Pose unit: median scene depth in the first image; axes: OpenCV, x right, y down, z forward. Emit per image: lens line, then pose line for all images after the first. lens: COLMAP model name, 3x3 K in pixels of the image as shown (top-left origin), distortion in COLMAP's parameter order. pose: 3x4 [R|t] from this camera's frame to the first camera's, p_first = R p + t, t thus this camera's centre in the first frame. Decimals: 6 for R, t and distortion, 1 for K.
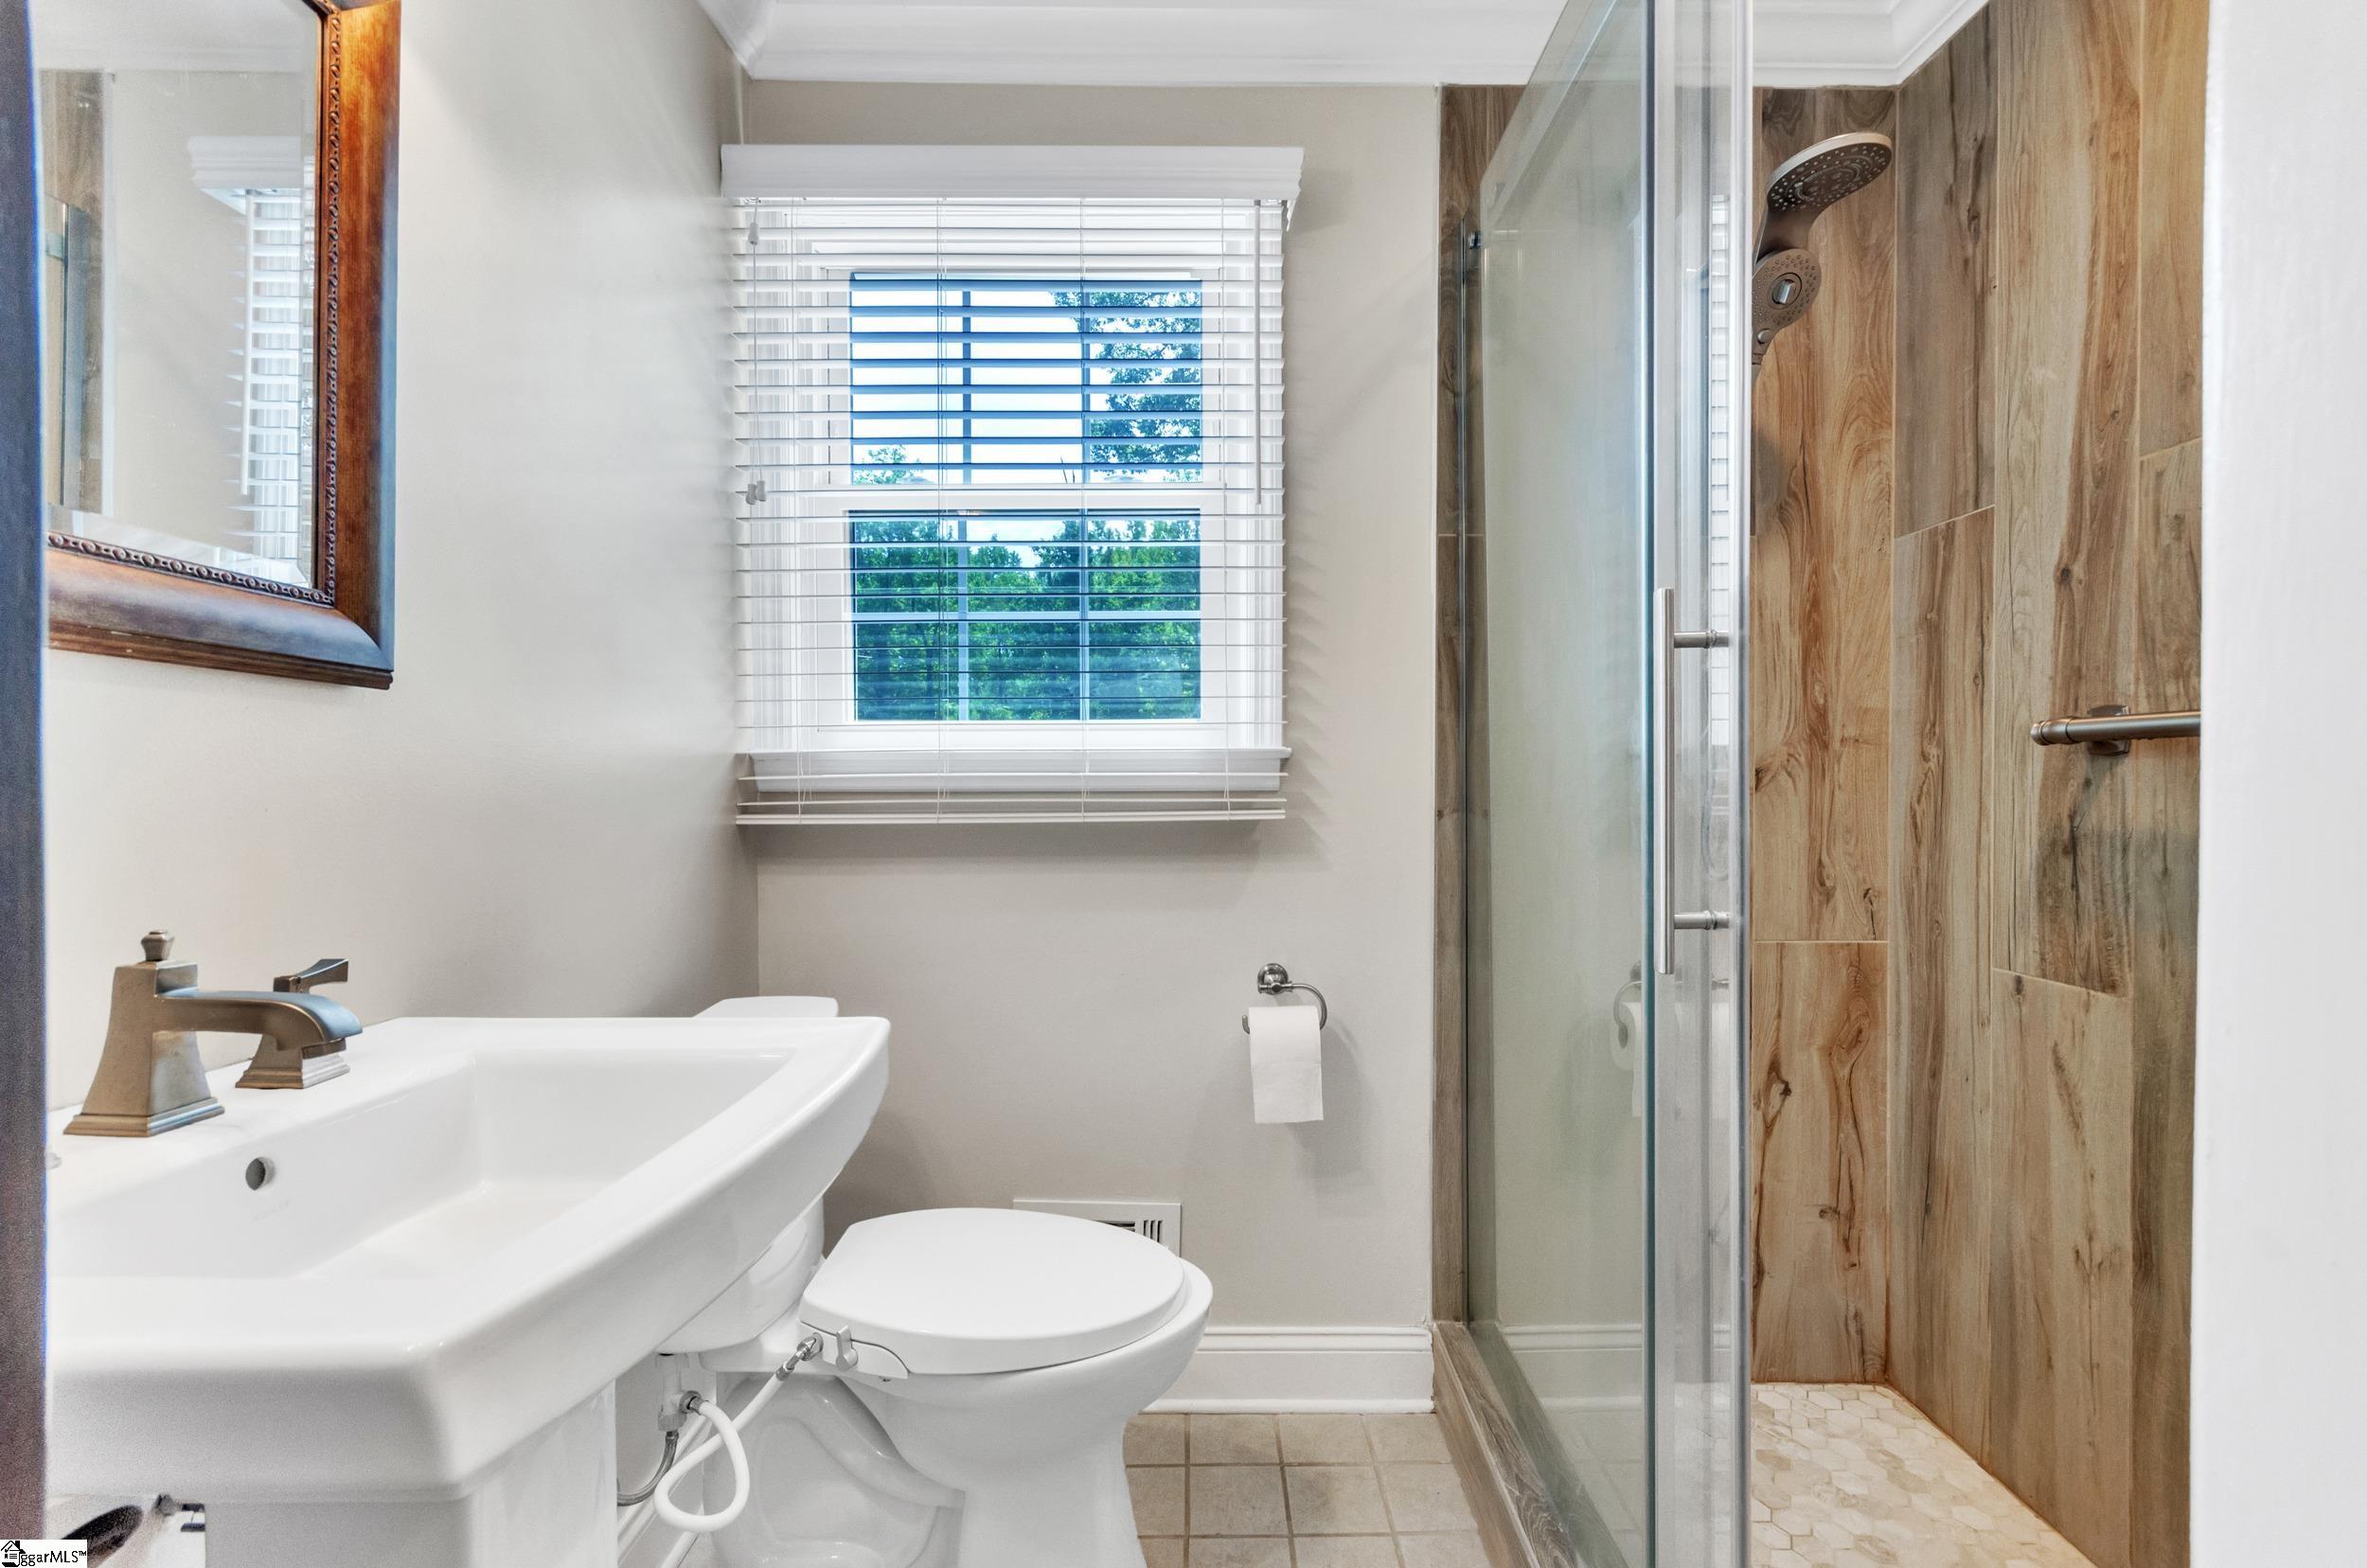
lens RADIAL K [[1032.7, 0, 1192.4], [0, 1032.7, 780.7], [0, 0, 1]] dist [0.004639, 0.000047]
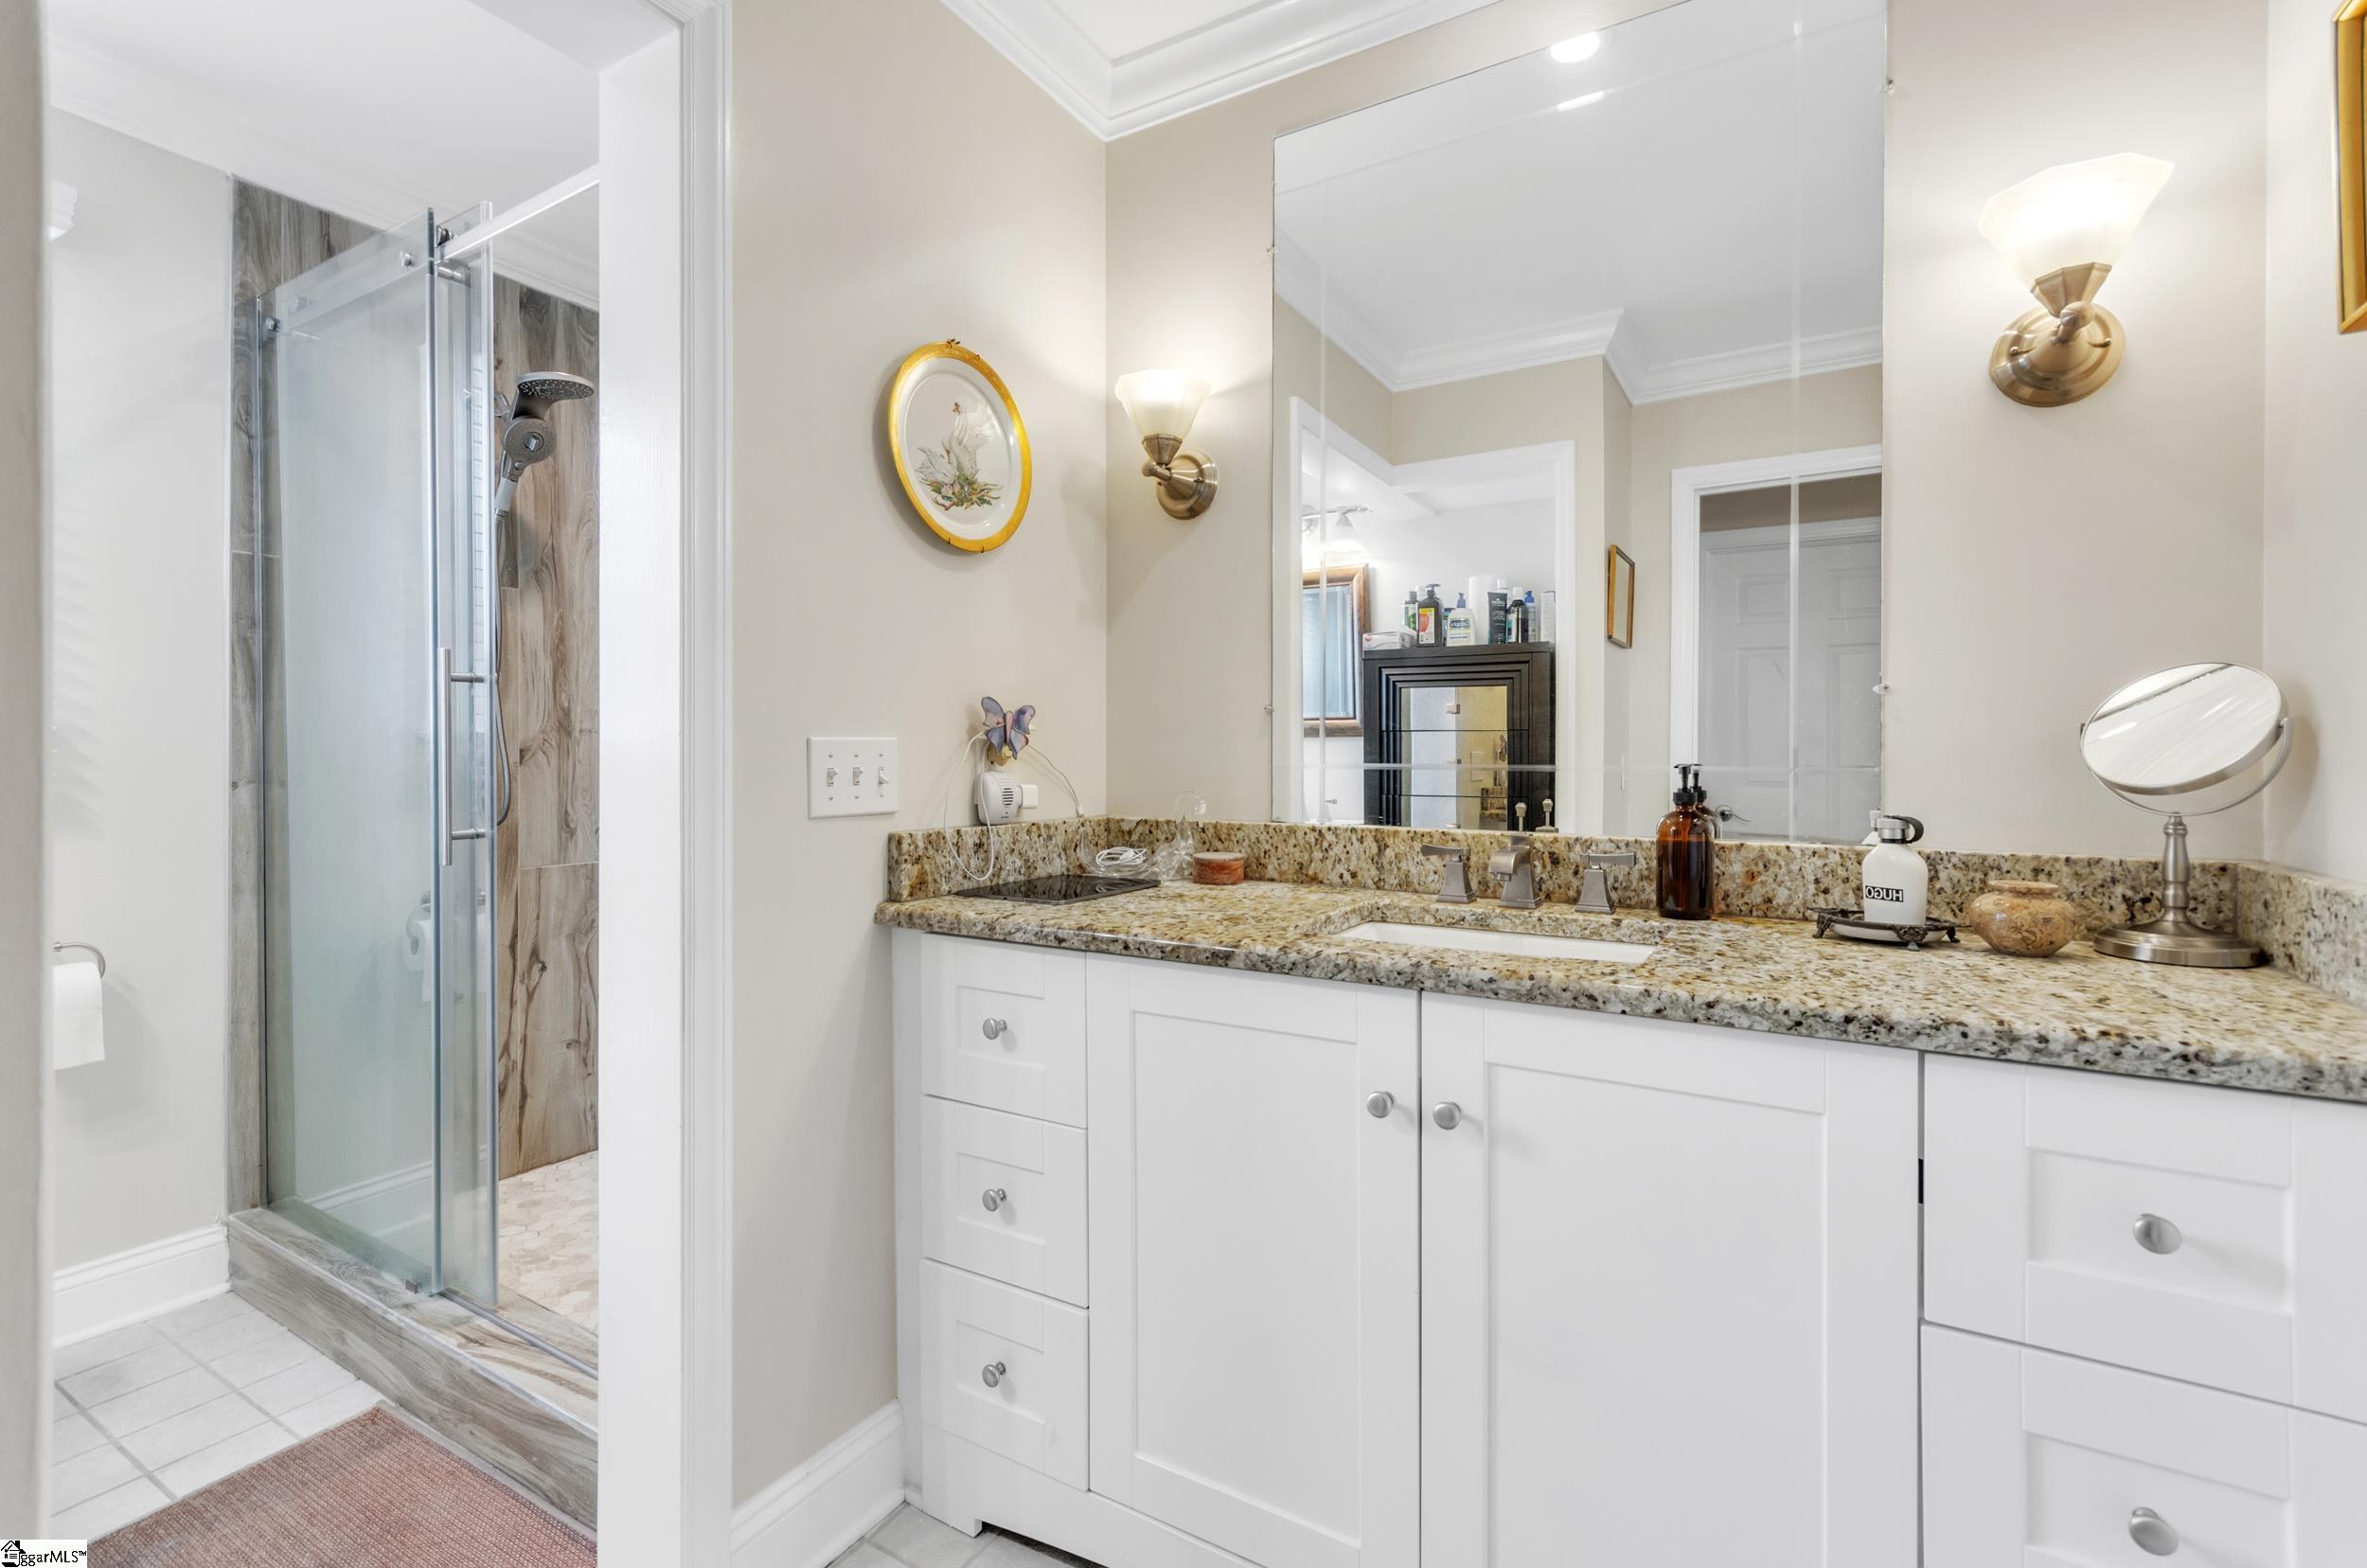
lens RADIAL K [[1032.7, 0, 1196.1], [0, 1032.7, 768.0], [0, 0, 1]] dist [0.004639, 0.000047]
pose [[0.498873, -0.007478, 0.866643, -0.239856], [-0.000871, 0.999958, 0.009130, 0.001009], [-0.866675, -0.005310, 0.498845, -0.545965]]
